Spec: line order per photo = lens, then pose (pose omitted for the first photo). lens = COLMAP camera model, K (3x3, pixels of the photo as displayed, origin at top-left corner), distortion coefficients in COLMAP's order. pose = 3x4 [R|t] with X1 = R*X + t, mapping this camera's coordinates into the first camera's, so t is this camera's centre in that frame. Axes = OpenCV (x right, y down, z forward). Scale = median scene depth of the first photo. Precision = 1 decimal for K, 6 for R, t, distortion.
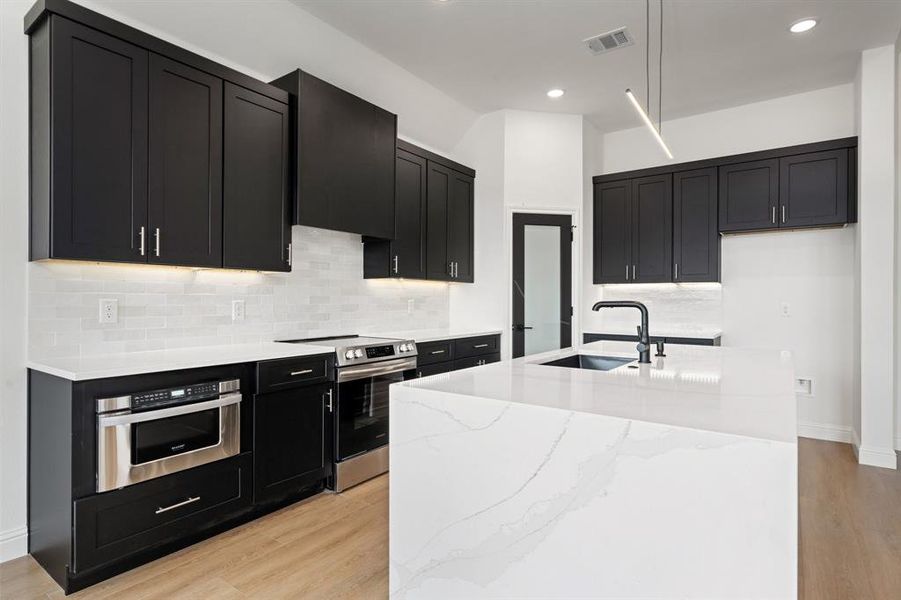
lens RADIAL K [[474.2, 0, 450.5], [0, 474.2, 300.0], [0, 0, 1]] dist [0.000652, 0.000081]
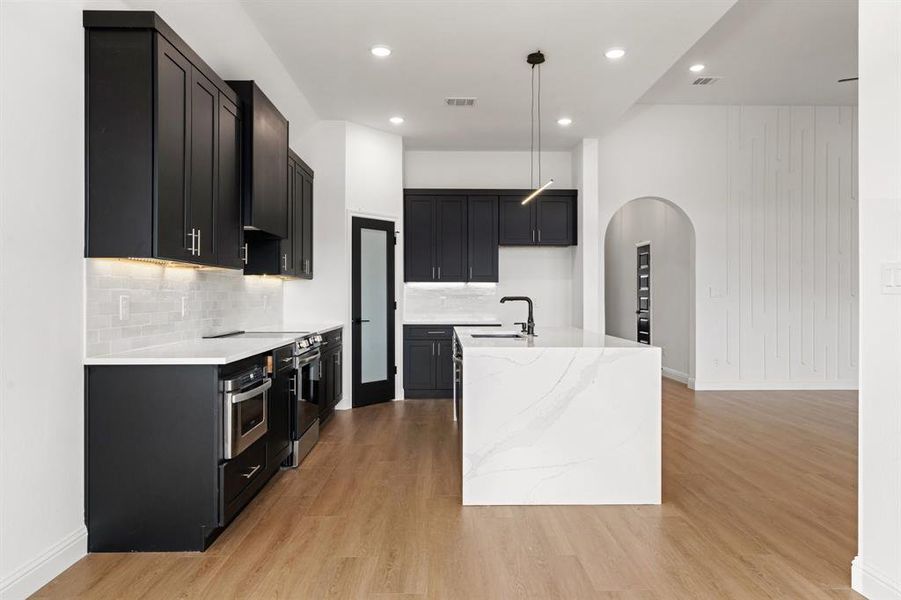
lens RADIAL K [[583.0, 0, 450.5], [0, 583.0, 300.0], [0, 0, 1]] dist [0.002340, 0.001586]
pose [[0.793496, -0.006080, 0.608545, -0.585166], [0.001261, 0.999964, 0.008346, -0.001620], [-0.608574, -0.005855, 0.793475, -0.240265]]
